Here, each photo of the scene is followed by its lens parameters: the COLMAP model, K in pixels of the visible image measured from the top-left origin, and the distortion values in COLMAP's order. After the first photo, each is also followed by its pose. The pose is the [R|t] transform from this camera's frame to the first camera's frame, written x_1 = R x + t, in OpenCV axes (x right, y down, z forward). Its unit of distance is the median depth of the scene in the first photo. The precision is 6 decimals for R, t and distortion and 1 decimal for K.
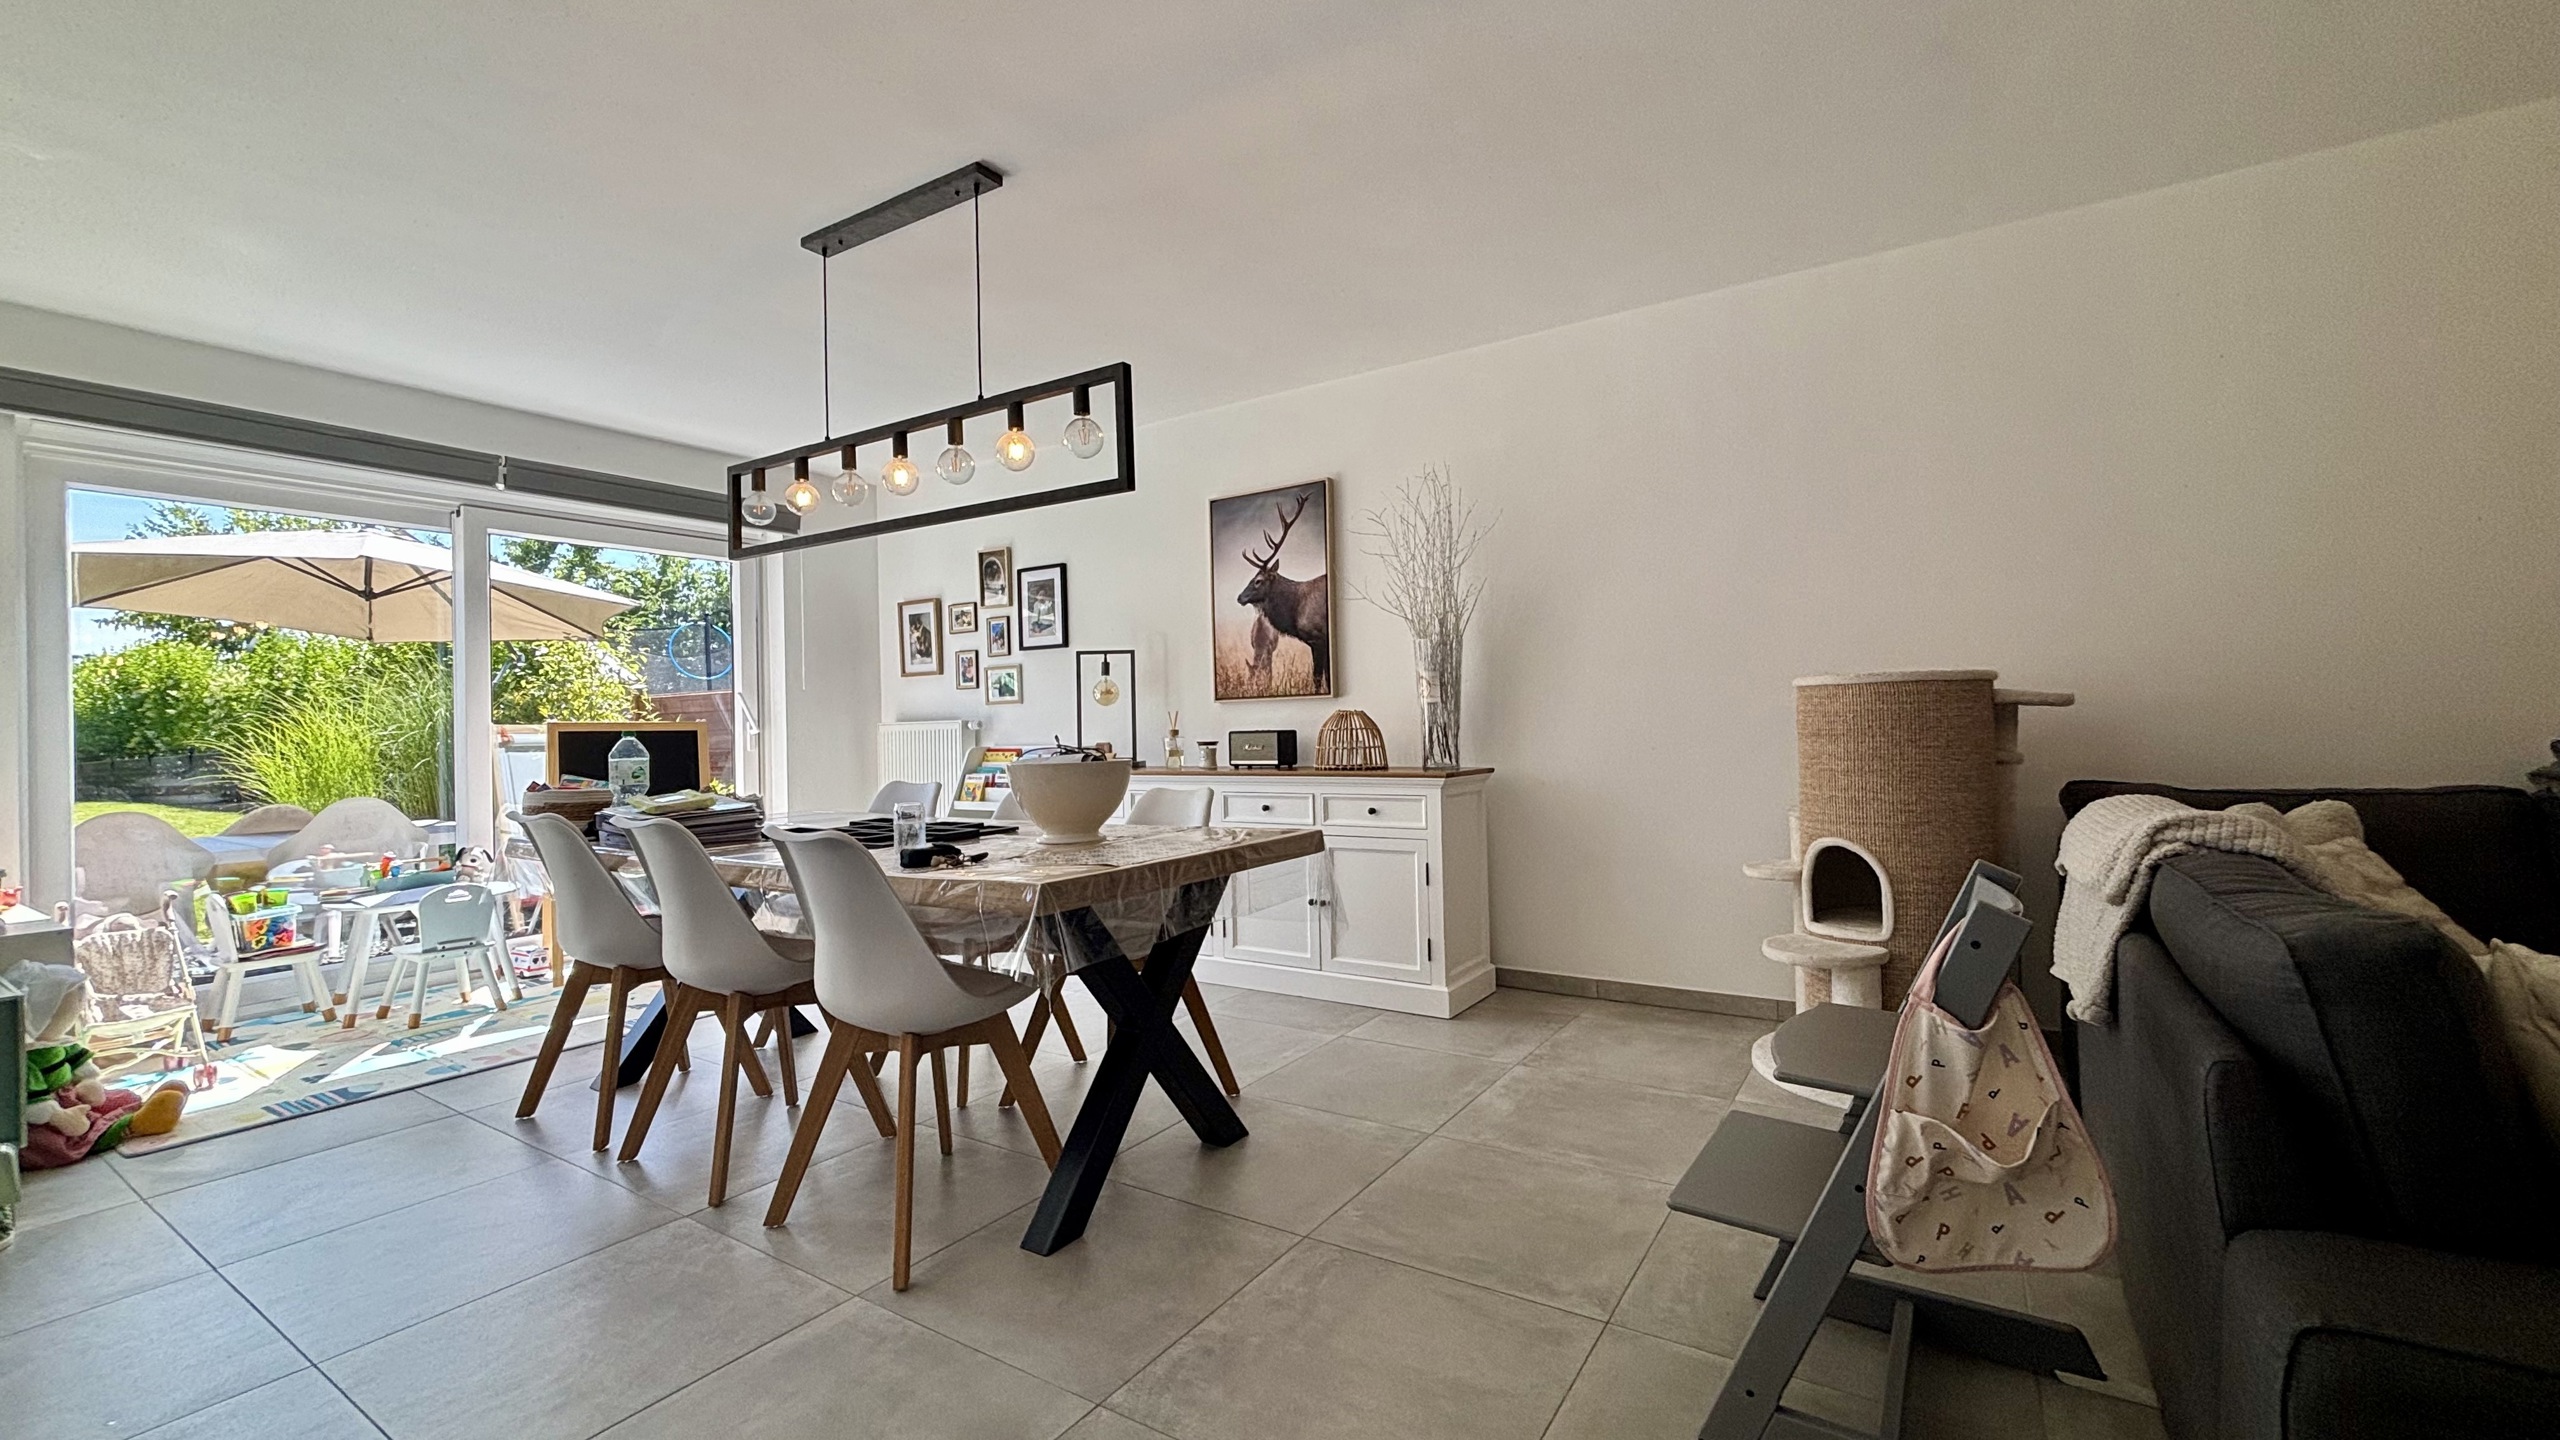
lens RADIAL K [[1029.9, 0, 1272.5], [0, 1029.9, 715.3], [0, 0, 1]] dist [0.002165, -0.000431]
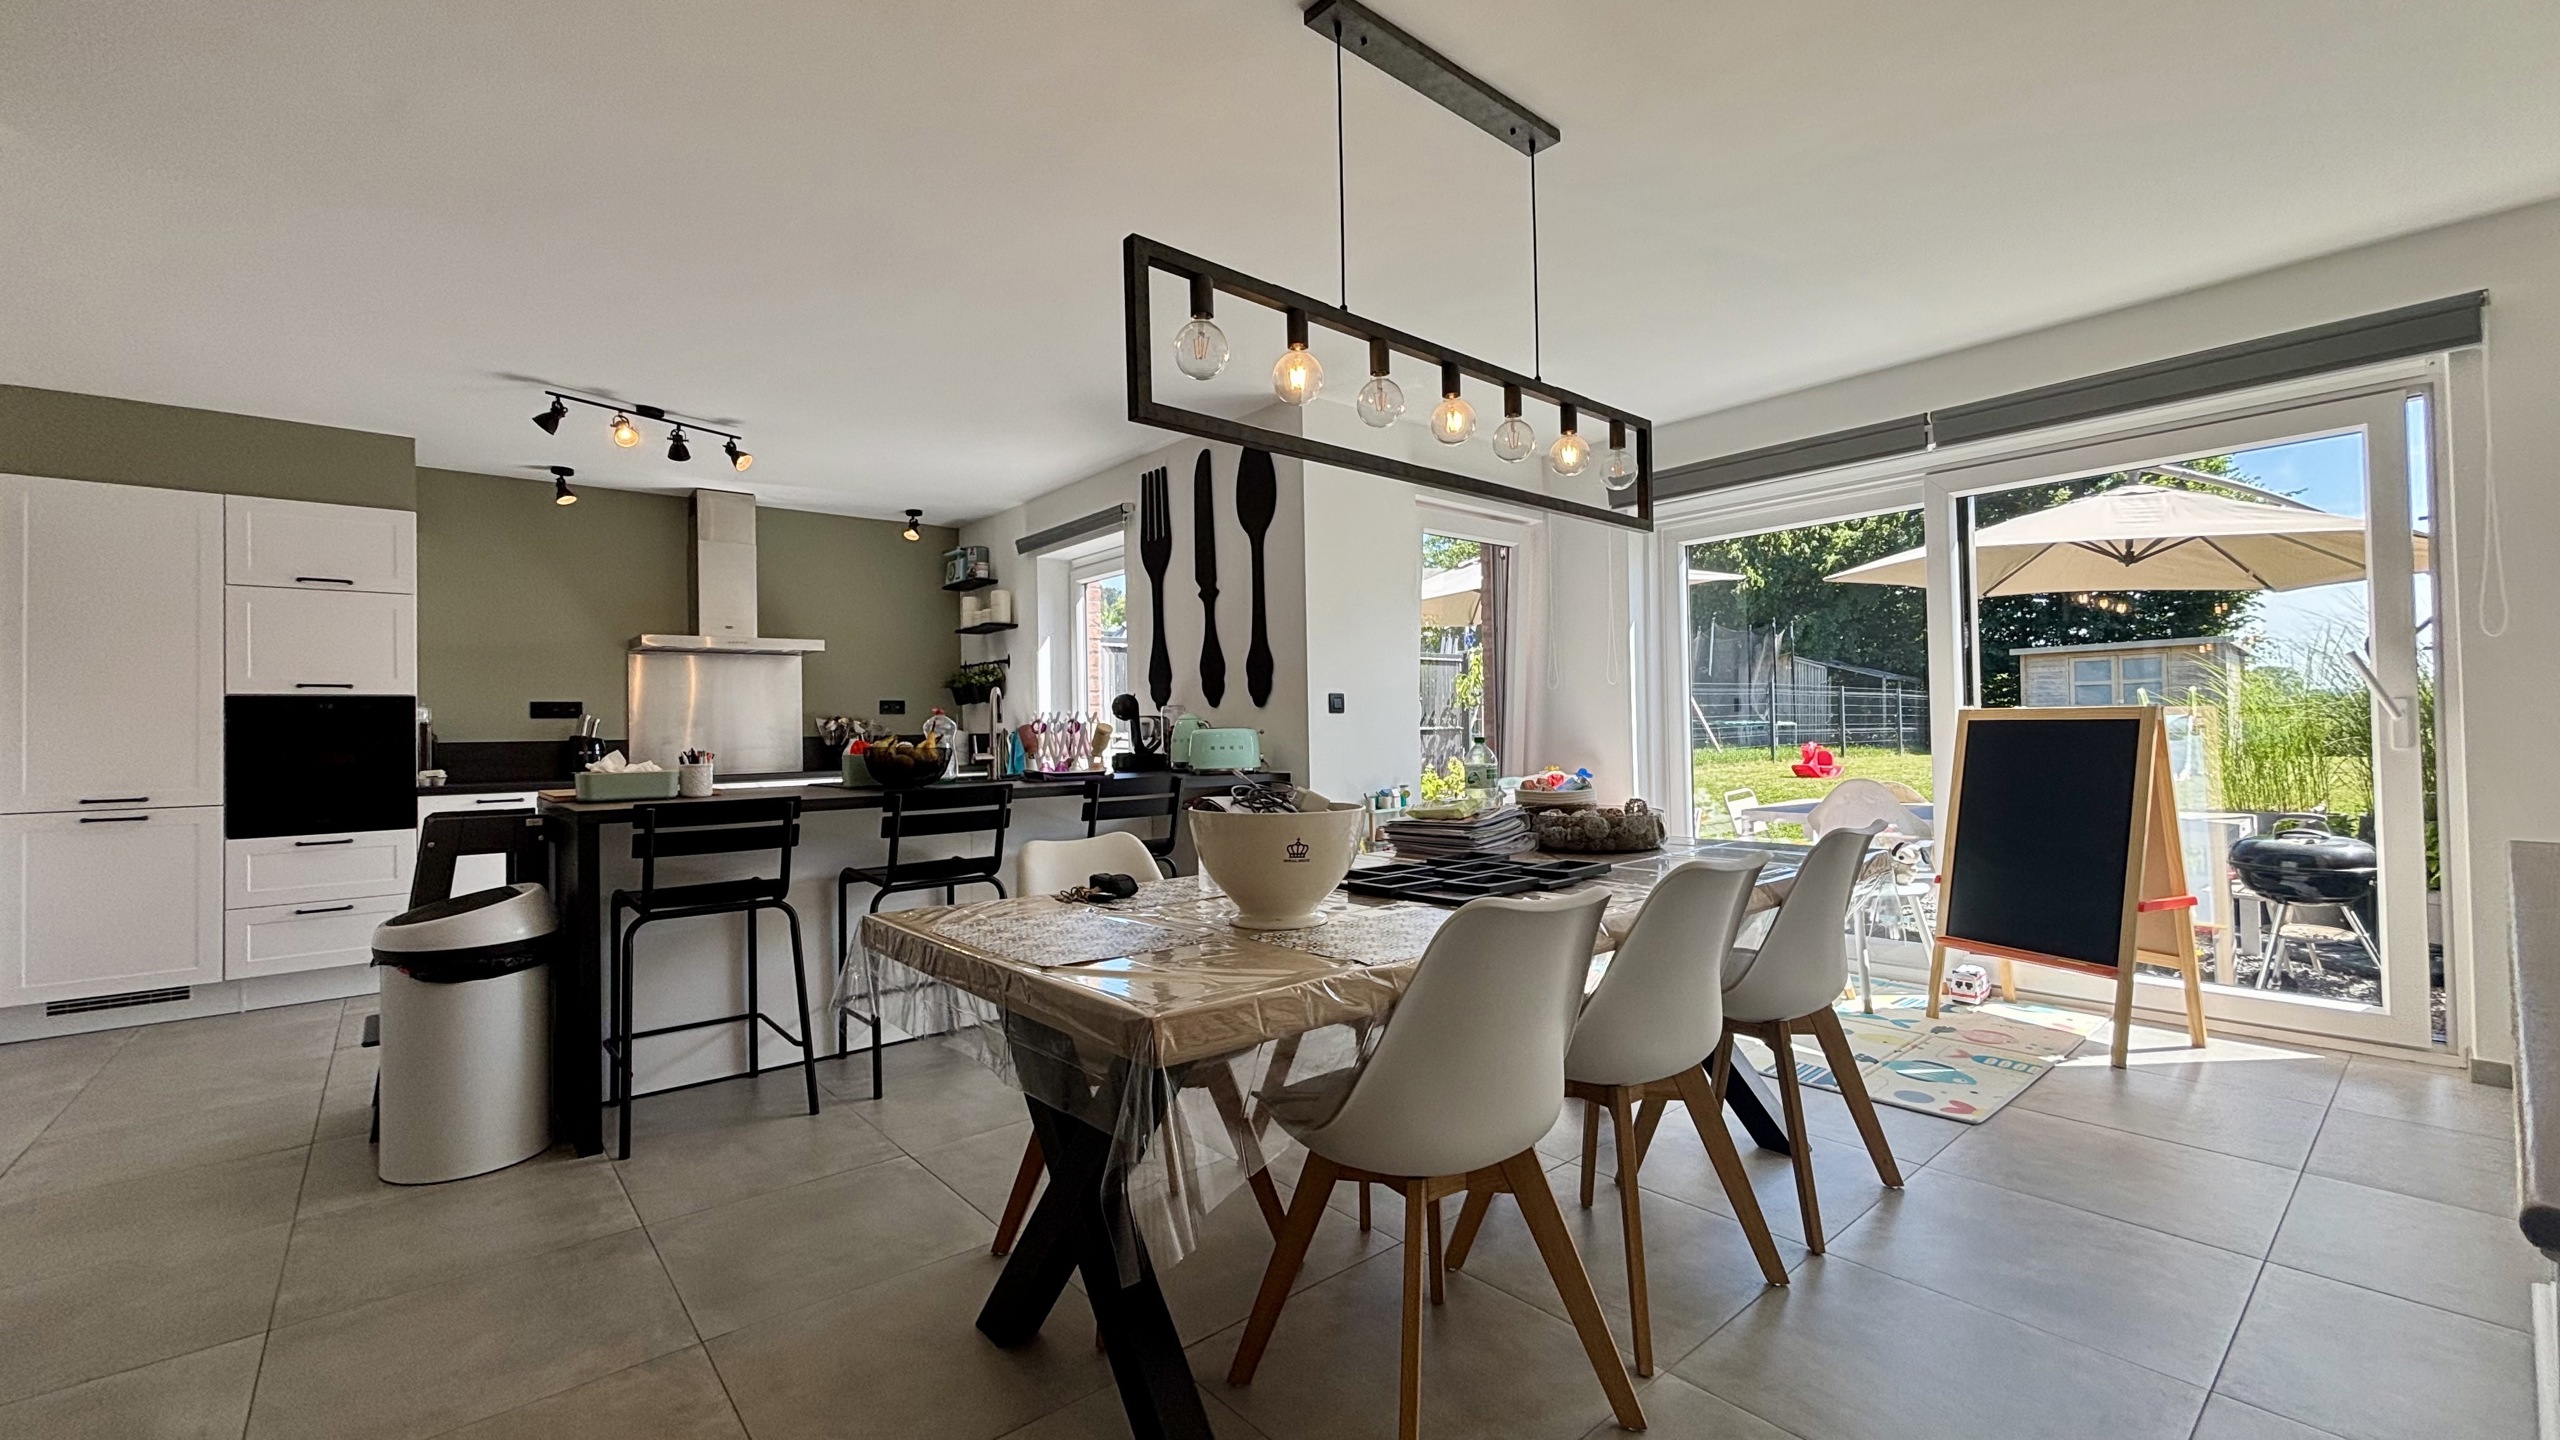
lens RADIAL K [[1029.9, 0, 1284.9], [0, 1029.9, 715.1], [0, 0, 1]] dist [0.002165, -0.000431]
pose [[-0.277792, 0.012403, -0.960561, 0.306031], [0.038644, 0.999252, 0.001727, -0.014392], [0.959864, -0.036640, -0.278063, 0.793987]]
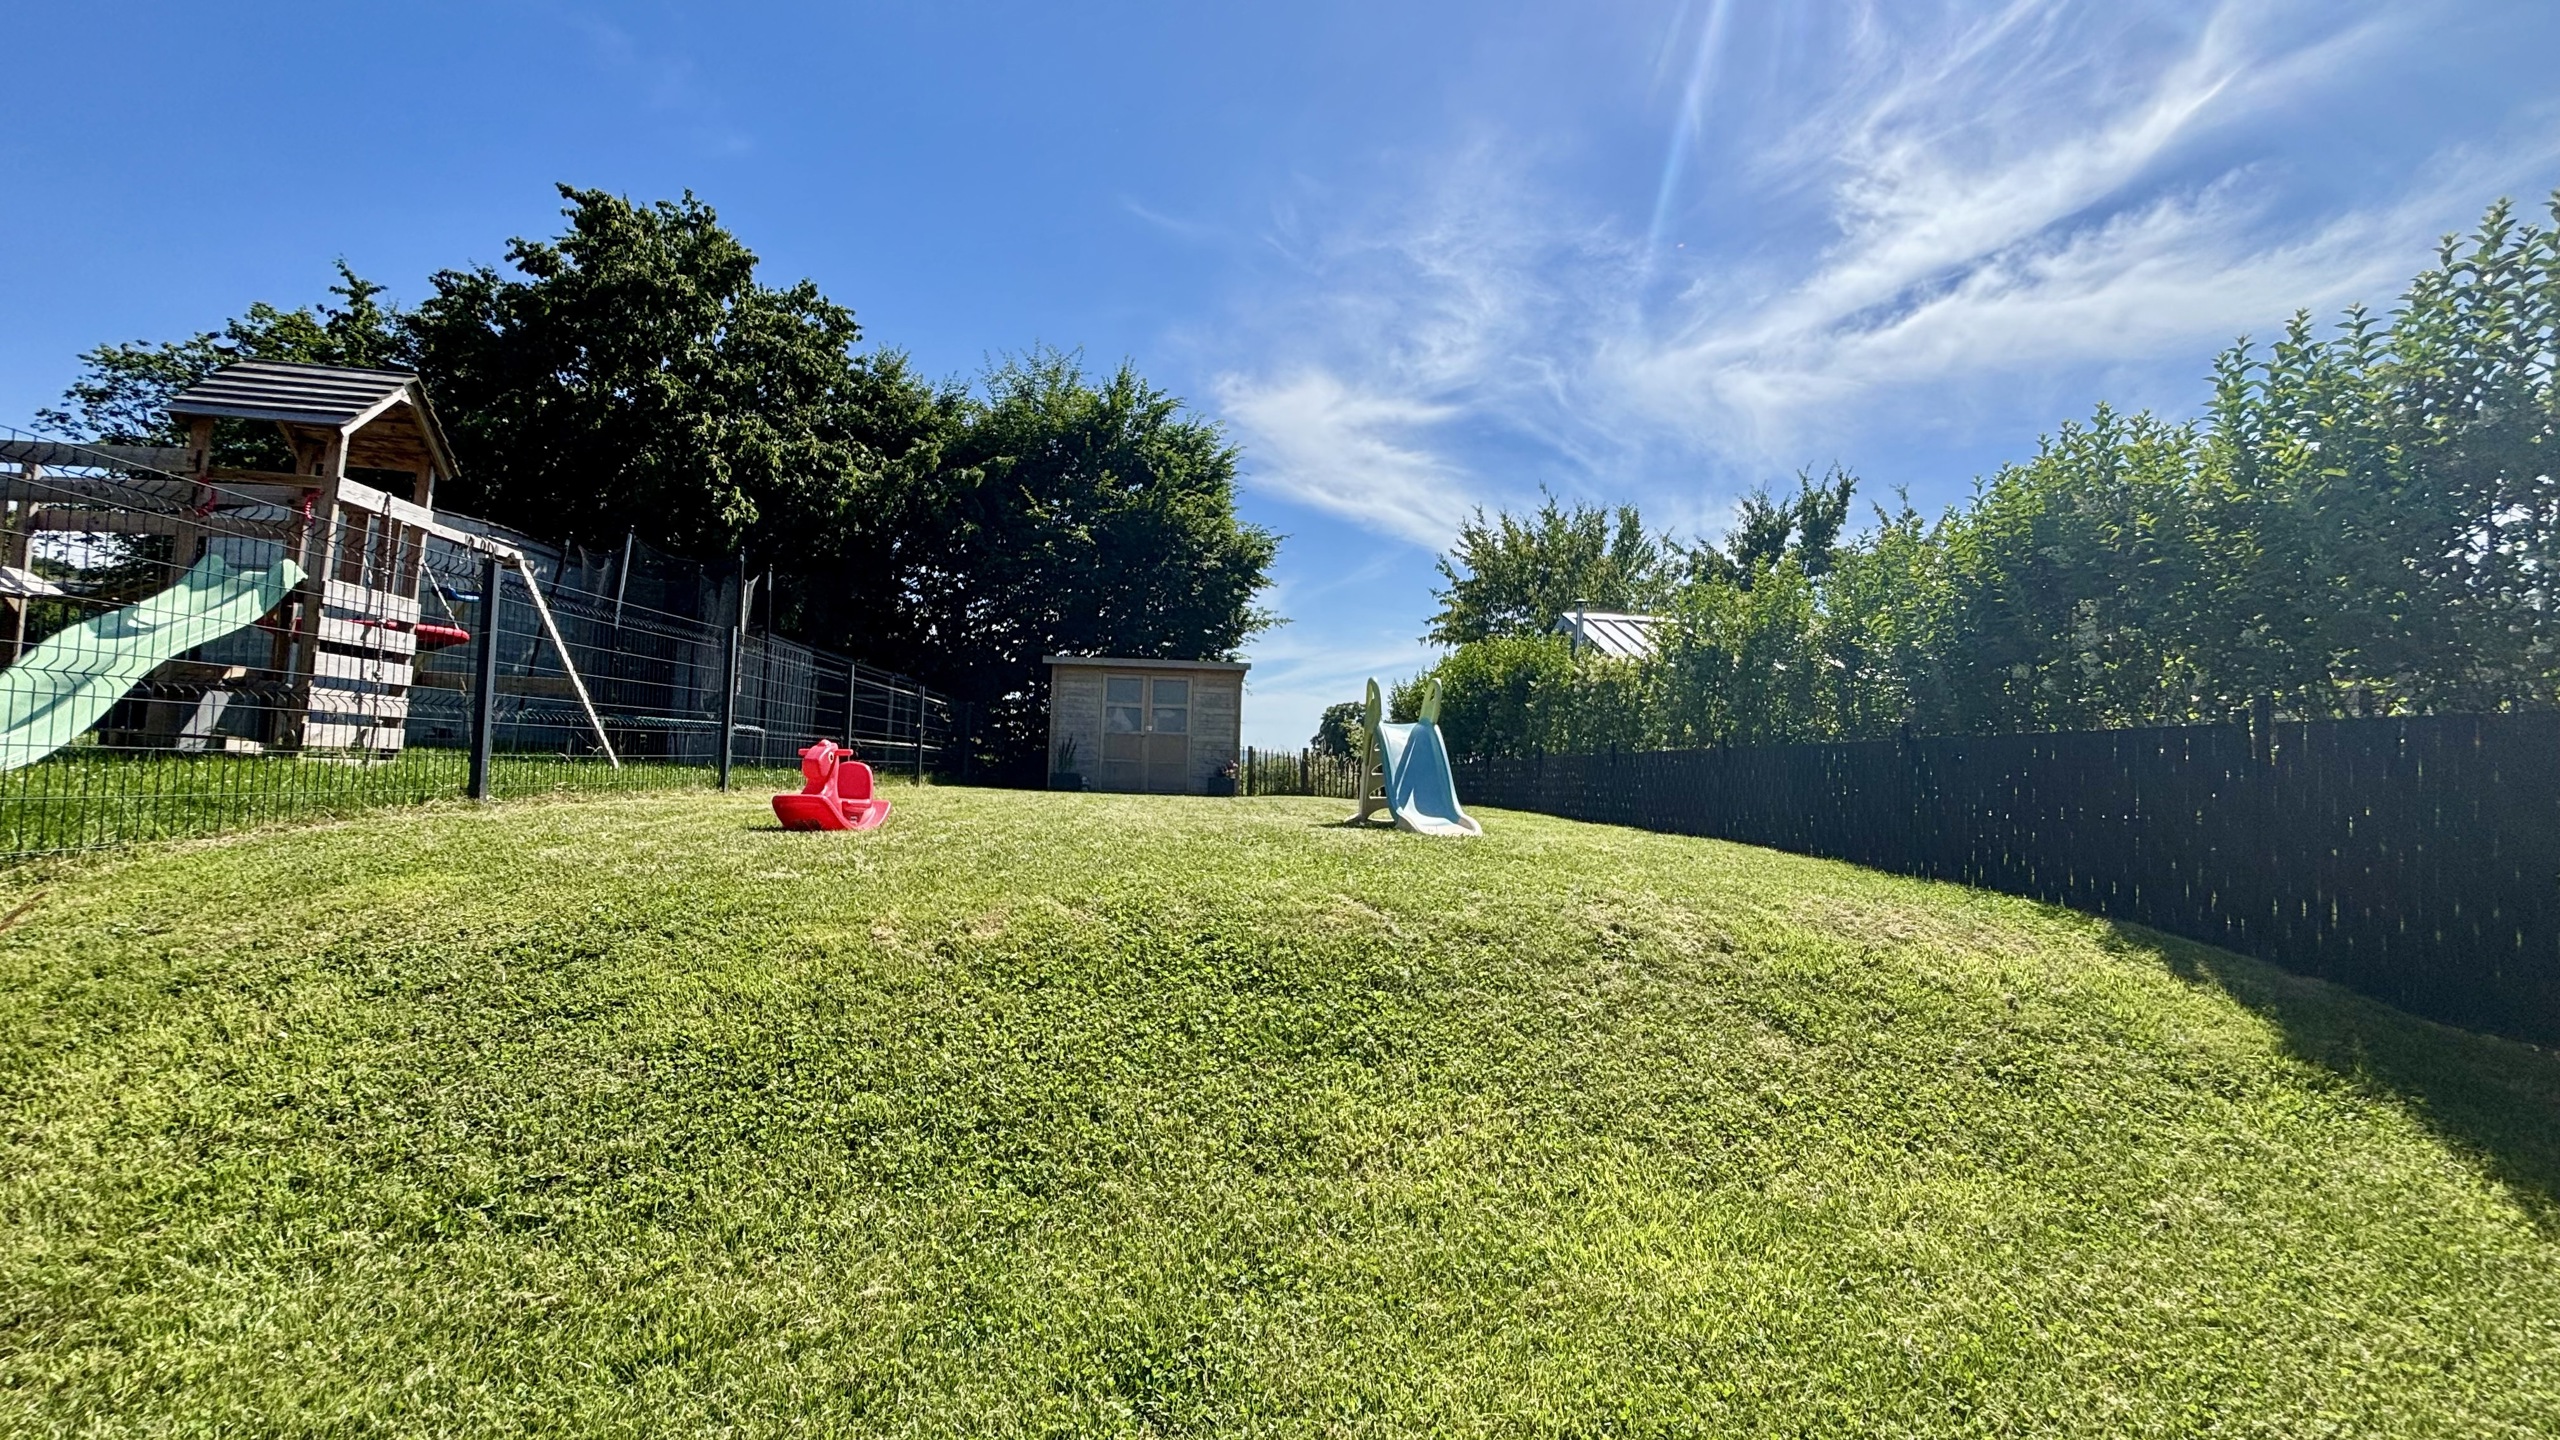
lens RADIAL K [[1029.9, 0, 1269.0], [0, 1029.9, 684.1], [0, 0, 1]] dist [0.002165, -0.000431]
pose [[0.608338, -0.025362, -0.793272, -1.820801], [-0.034448, 0.997704, -0.058315, 0.117315], [0.792930, 0.062801, 0.606068, 1.118022]]
